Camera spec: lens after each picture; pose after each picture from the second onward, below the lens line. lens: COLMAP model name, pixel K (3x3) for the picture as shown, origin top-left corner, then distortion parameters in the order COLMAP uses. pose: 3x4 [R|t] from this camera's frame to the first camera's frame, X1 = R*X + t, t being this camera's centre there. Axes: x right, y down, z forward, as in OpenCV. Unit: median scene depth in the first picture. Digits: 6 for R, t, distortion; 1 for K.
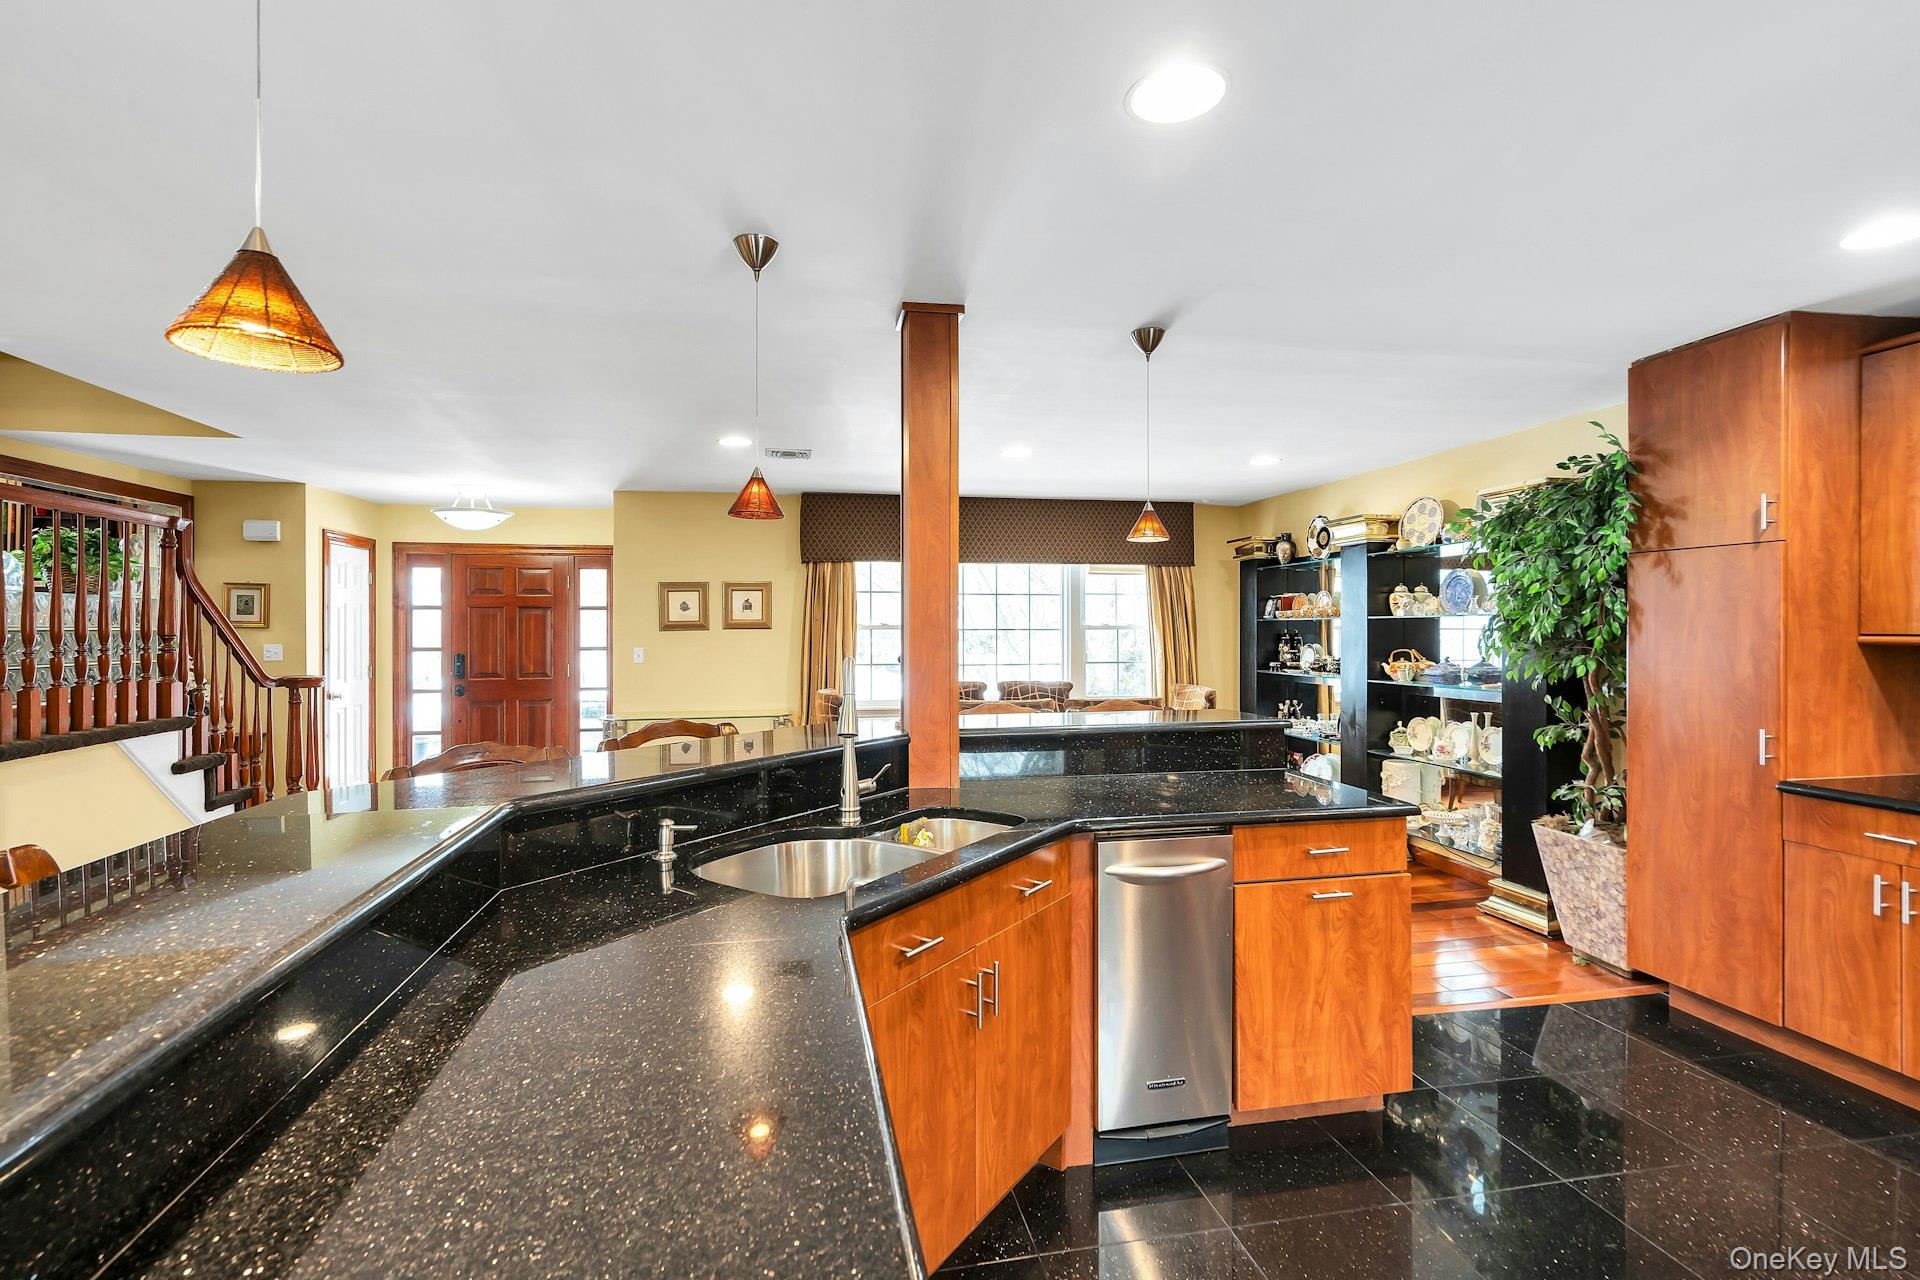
lens RADIAL K [[876.6, 0, 959.7], [0, 876.6, 658.6], [0, 0, 1]] dist [-0.001430, -0.000242]
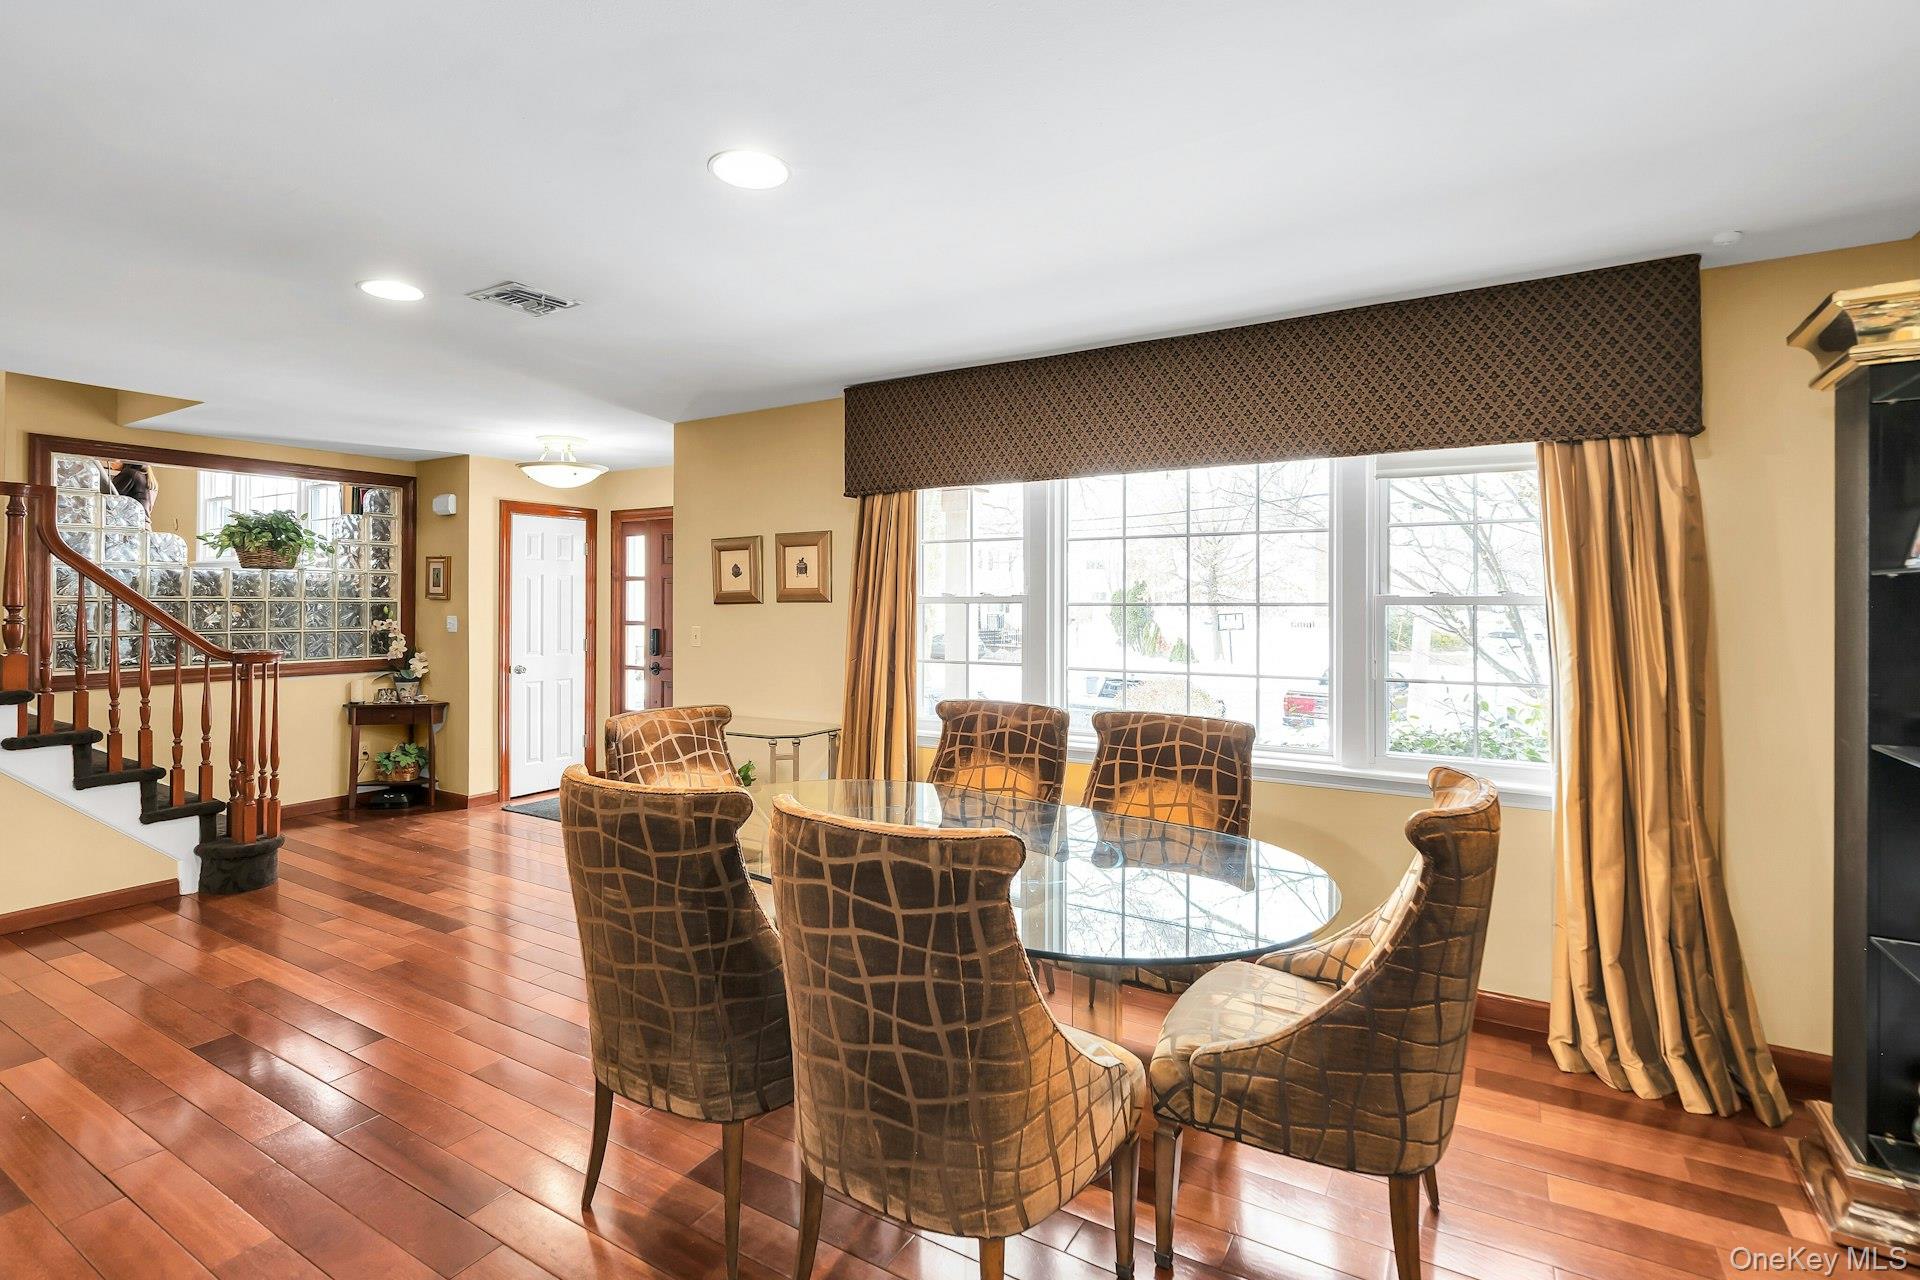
lens RADIAL K [[907.9, 0, 960.3], [0, 907.9, 611.1], [0, 0, 1]] dist [-0.002252, -0.000174]
pose [[0.727388, 0.008134, -0.686178, 0.332513], [-0.024403, 0.999604, -0.014019, -0.019901], [0.685792, 0.026942, 0.727299, 0.573790]]
